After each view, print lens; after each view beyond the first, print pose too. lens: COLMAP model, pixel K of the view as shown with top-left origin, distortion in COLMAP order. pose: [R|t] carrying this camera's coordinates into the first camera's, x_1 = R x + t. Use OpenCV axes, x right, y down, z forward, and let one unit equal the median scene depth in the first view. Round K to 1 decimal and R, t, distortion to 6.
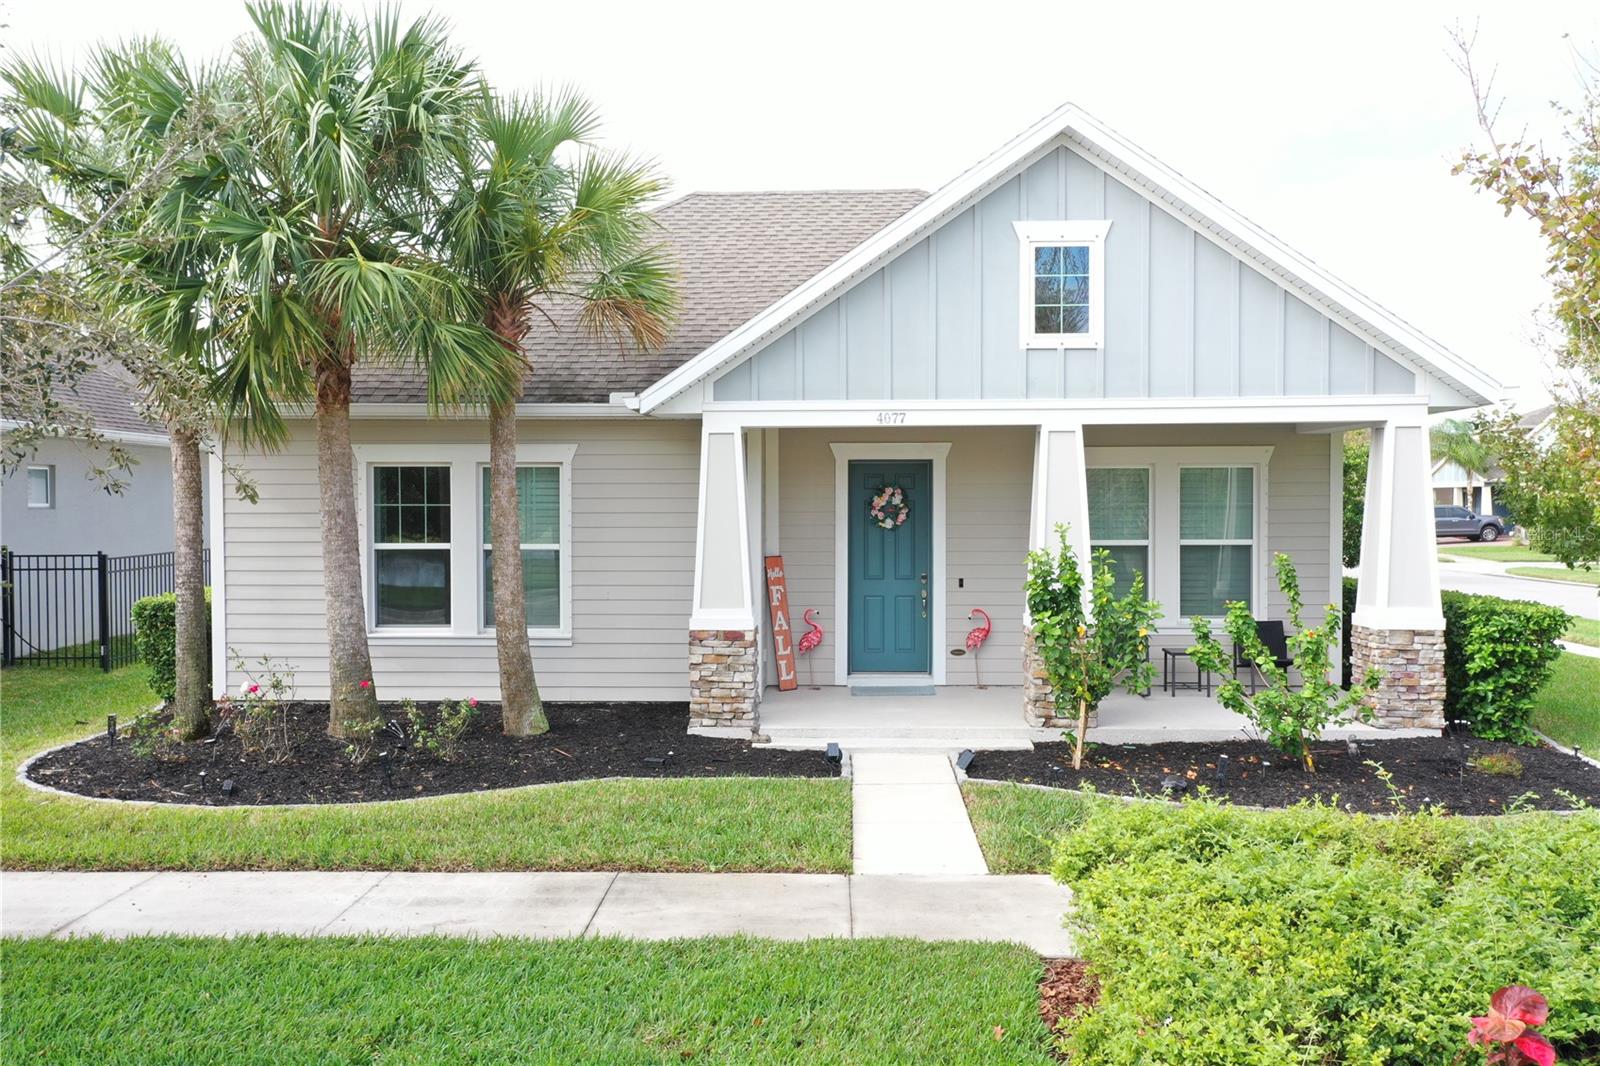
lens RADIAL K [[1285.2, 0, 795.8], [0, 1285.2, 526.7], [0, 0, 1]] dist [0.011085, 0.008126]
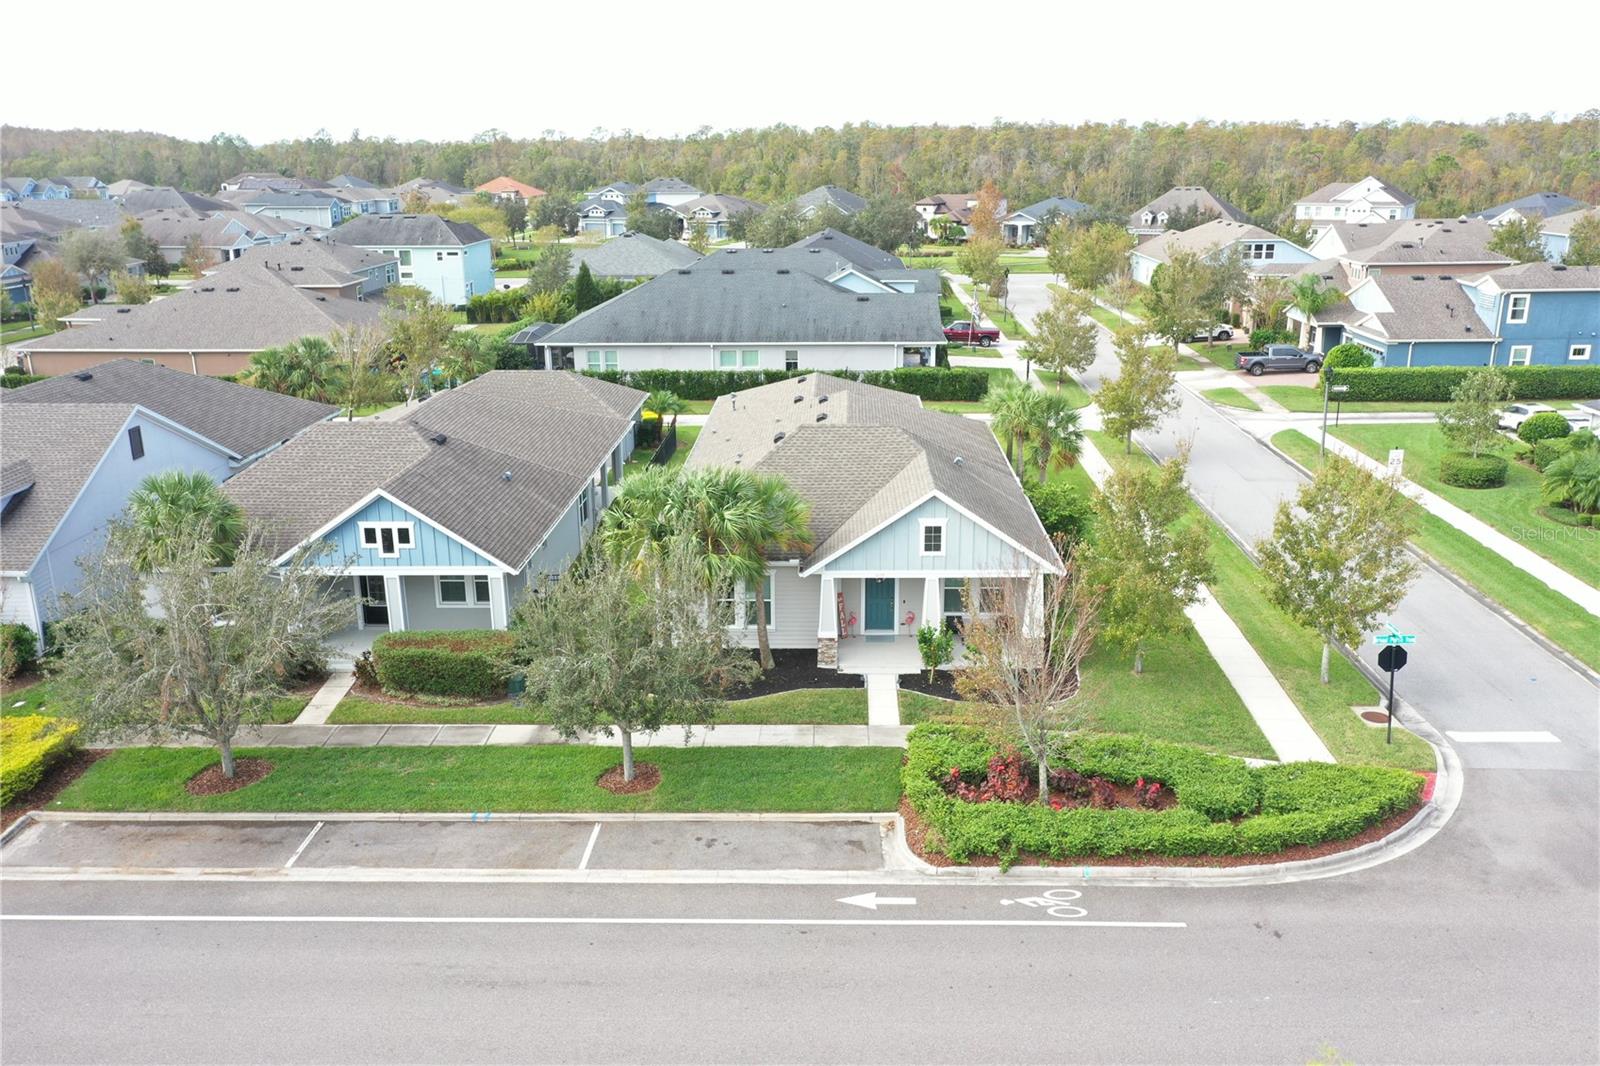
lens RADIAL K [[1285.2, 0, 797.6], [0, 1285.2, 534.8], [0, 0, 1]] dist [0.011085, 0.008126]
pose [[0.999970, -0.007767, 0.000102, -0.132628], [0.007447, 0.962309, 0.271858, -1.065164], [-0.002209, -0.271849, 0.962337, -2.089978]]
